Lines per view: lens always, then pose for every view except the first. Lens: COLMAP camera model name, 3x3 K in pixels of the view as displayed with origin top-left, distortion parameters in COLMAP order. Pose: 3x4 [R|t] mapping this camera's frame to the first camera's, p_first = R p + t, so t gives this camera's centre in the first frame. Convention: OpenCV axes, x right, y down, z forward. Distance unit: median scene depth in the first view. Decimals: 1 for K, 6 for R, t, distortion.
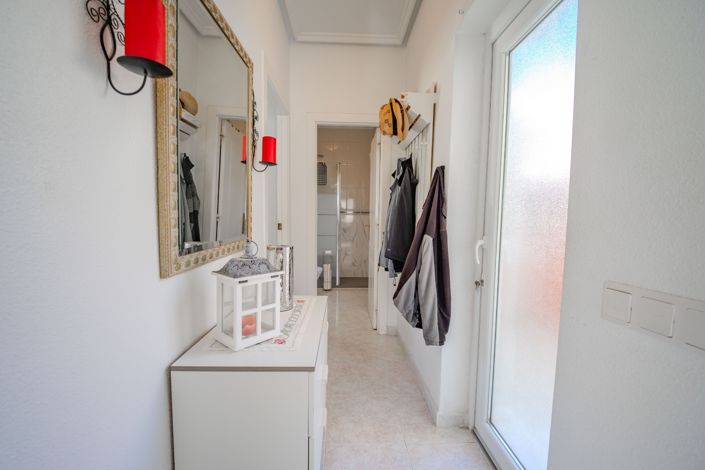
lens RADIAL K [[297.9, 0, 354.9], [0, 297.9, 238.1], [0, 0, 1]] dist [-0.000906, -0.009973]
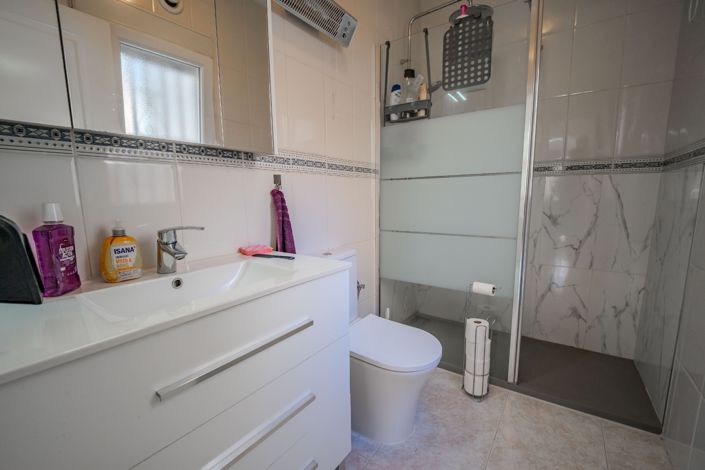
lens RADIAL K [[297.9, 0, 354.9], [0, 297.9, 238.1], [0, 0, 1]] dist [-0.000906, -0.009973]
pose [[0.787221, 0.061534, -0.613594, -0.000183], [-0.014159, 0.996550, 0.081773, -0.032236], [0.616509, -0.055685, 0.785376, 0.631203]]
